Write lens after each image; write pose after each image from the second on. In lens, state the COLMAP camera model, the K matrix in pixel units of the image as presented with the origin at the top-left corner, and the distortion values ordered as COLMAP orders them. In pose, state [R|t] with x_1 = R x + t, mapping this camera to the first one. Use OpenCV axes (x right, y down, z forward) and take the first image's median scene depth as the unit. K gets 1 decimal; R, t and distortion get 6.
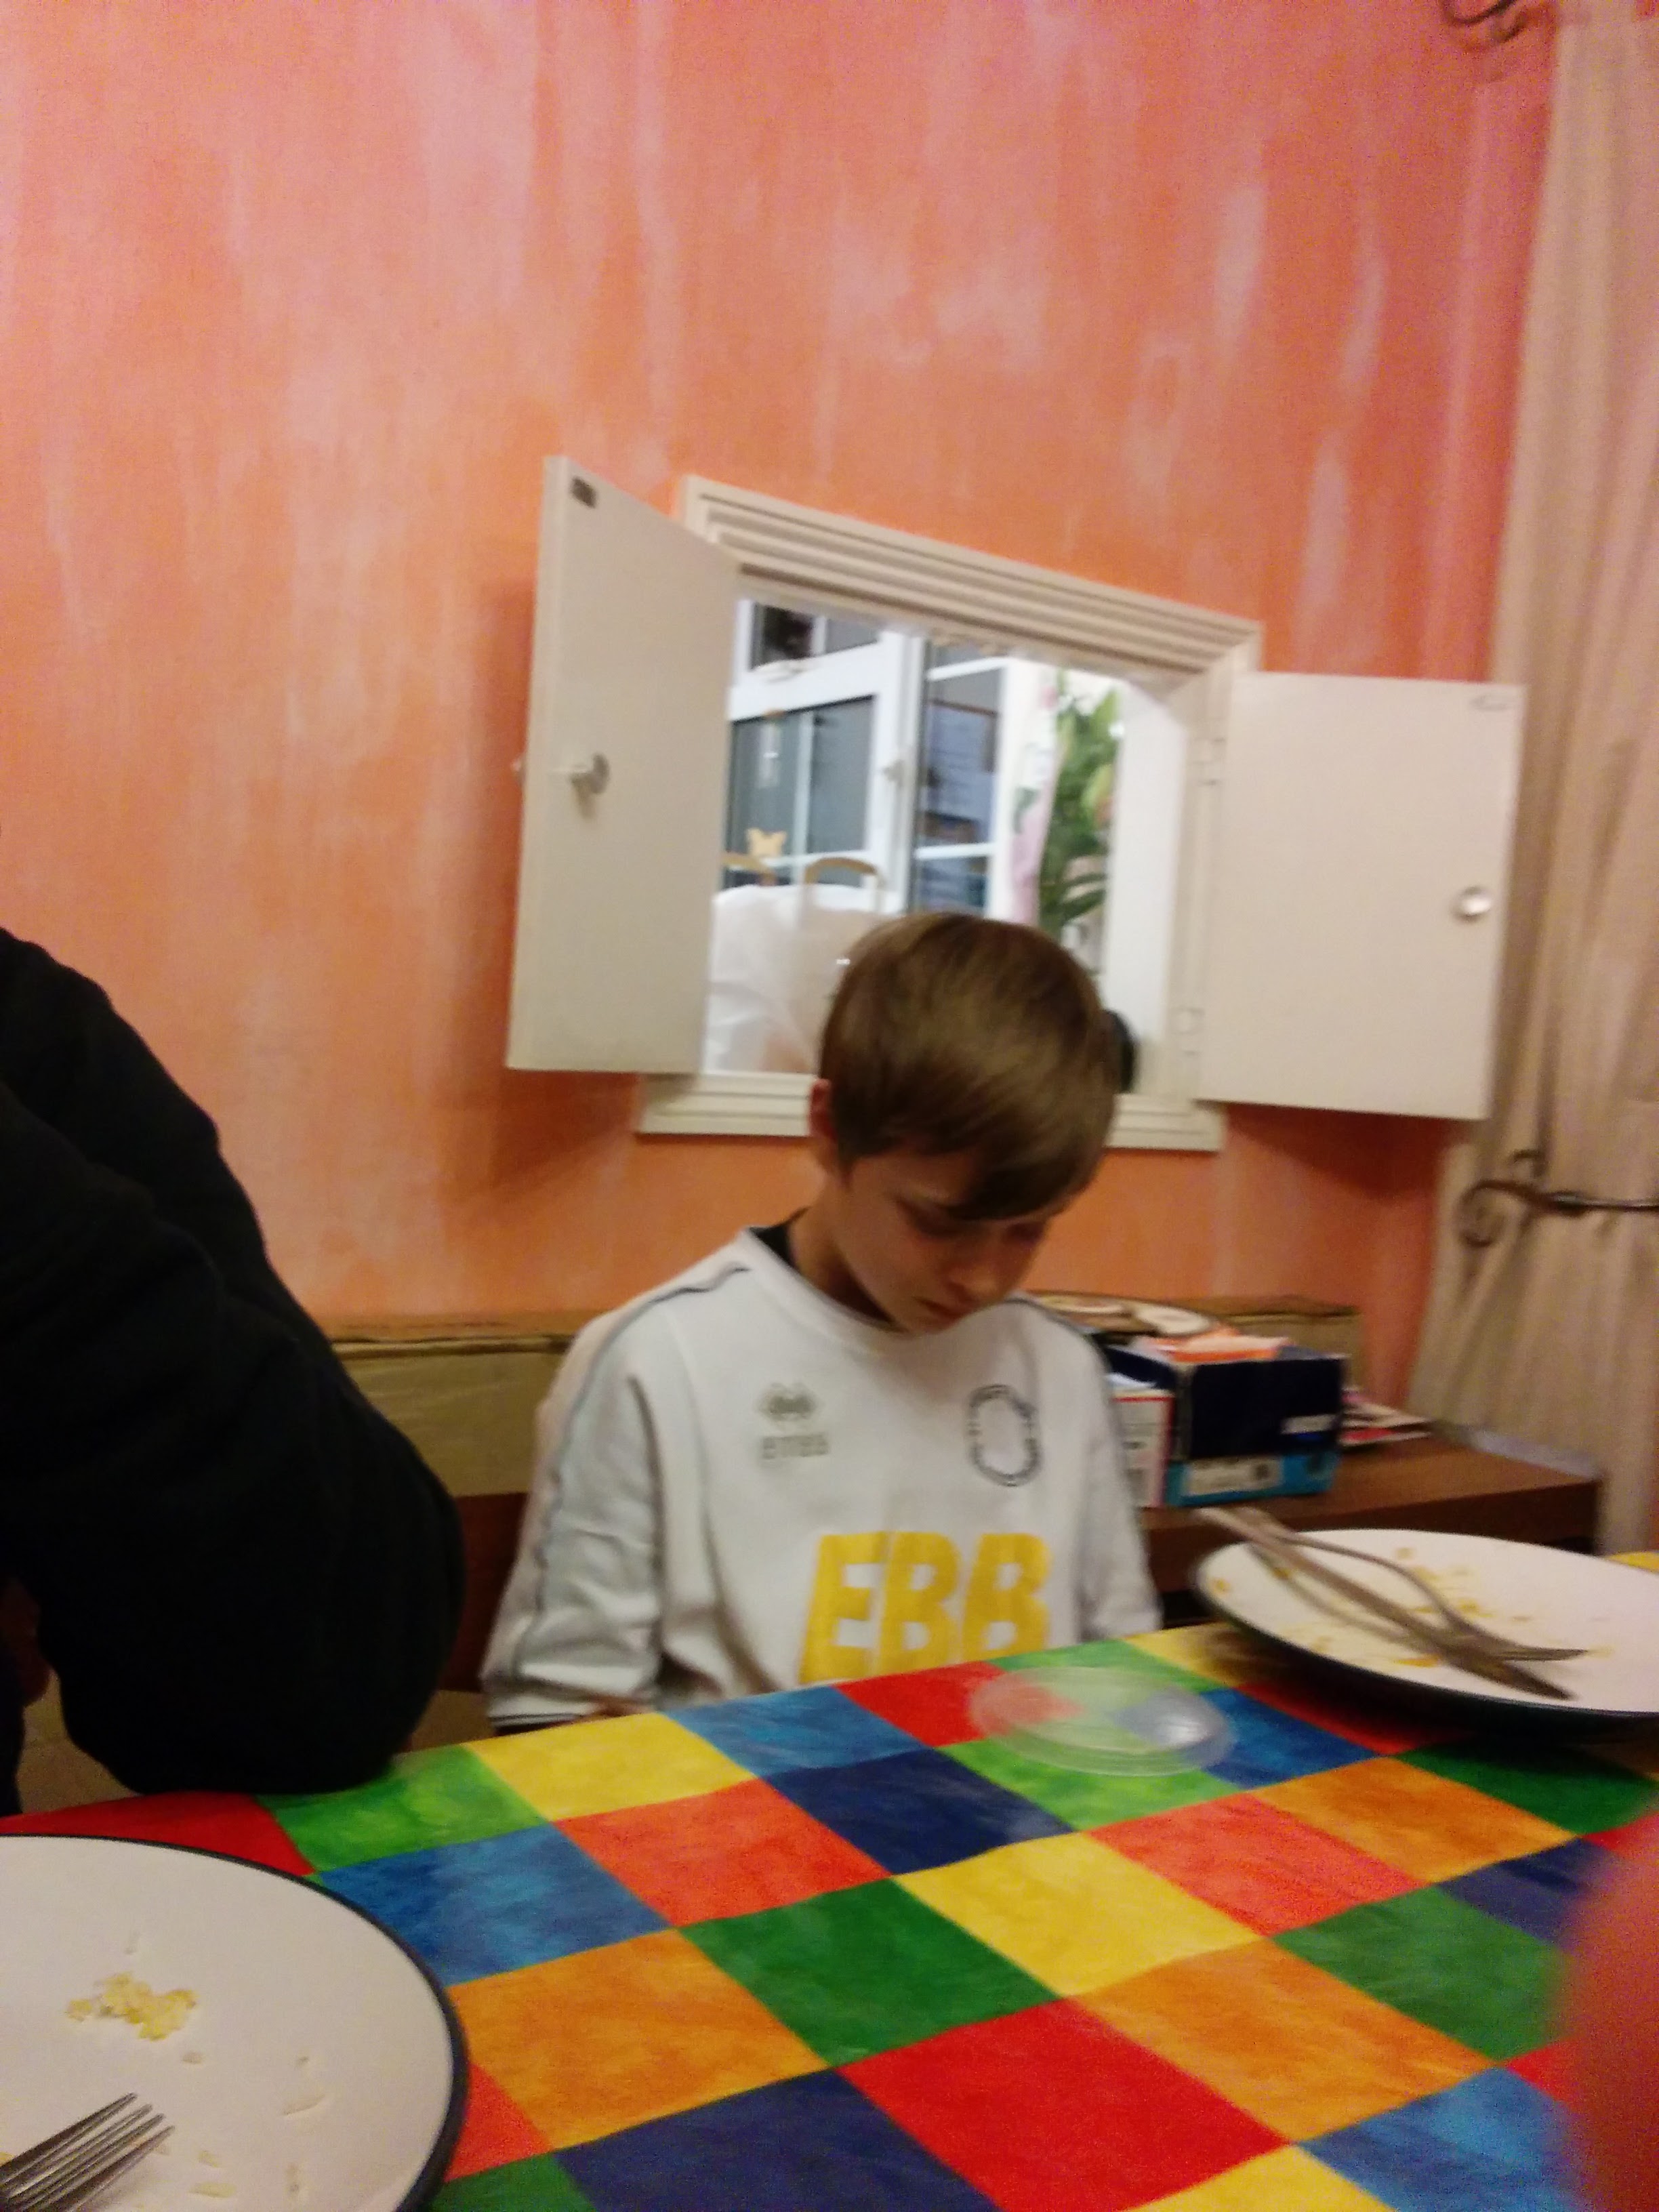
lens RADIAL K [[1938.2, 0, 823.9], [0, 1938.2, 1136.4], [0, 0, 1]] dist [0.041629, -0.063846]
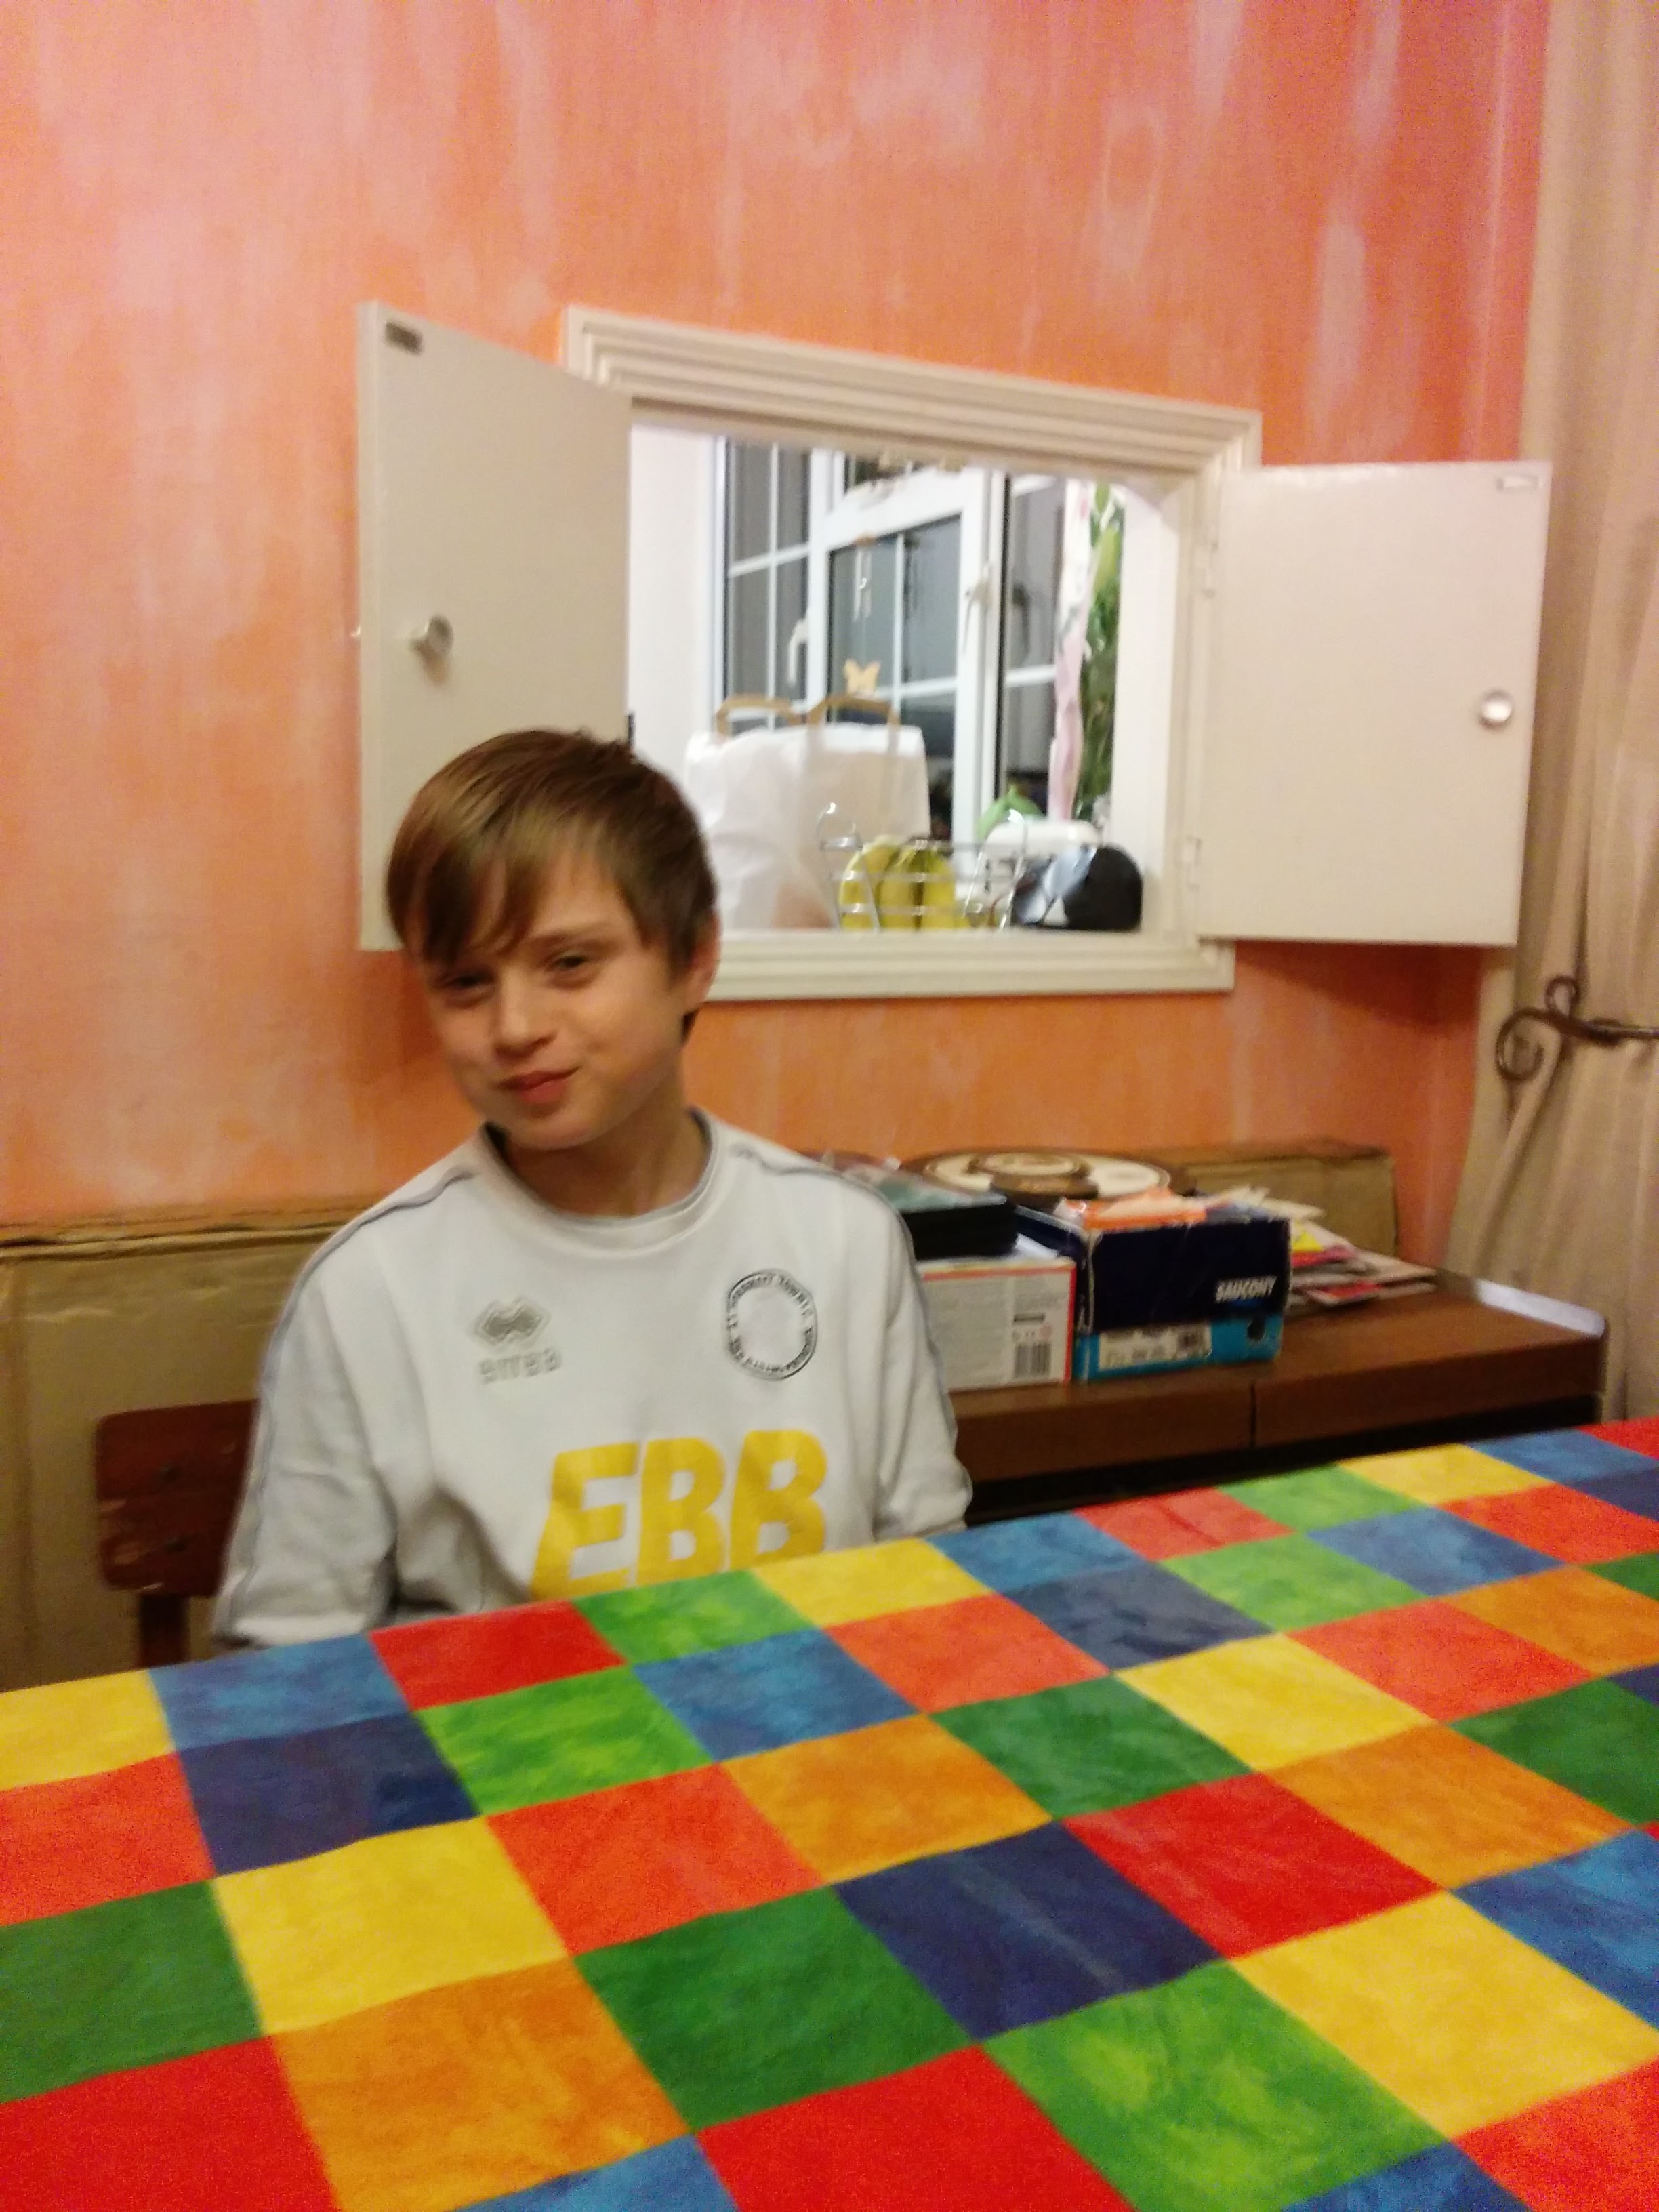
lens RADIAL K [[1938.2, 0, 869.4], [0, 1938.2, 1099.6], [0, 0, 1]] dist [0.041629, -0.063846]
pose [[0.992438, -0.036206, -0.117283, 0.144414], [0.044308, 0.996754, 0.067220, -0.011083], [0.114468, -0.071908, 0.990821, 0.046021]]
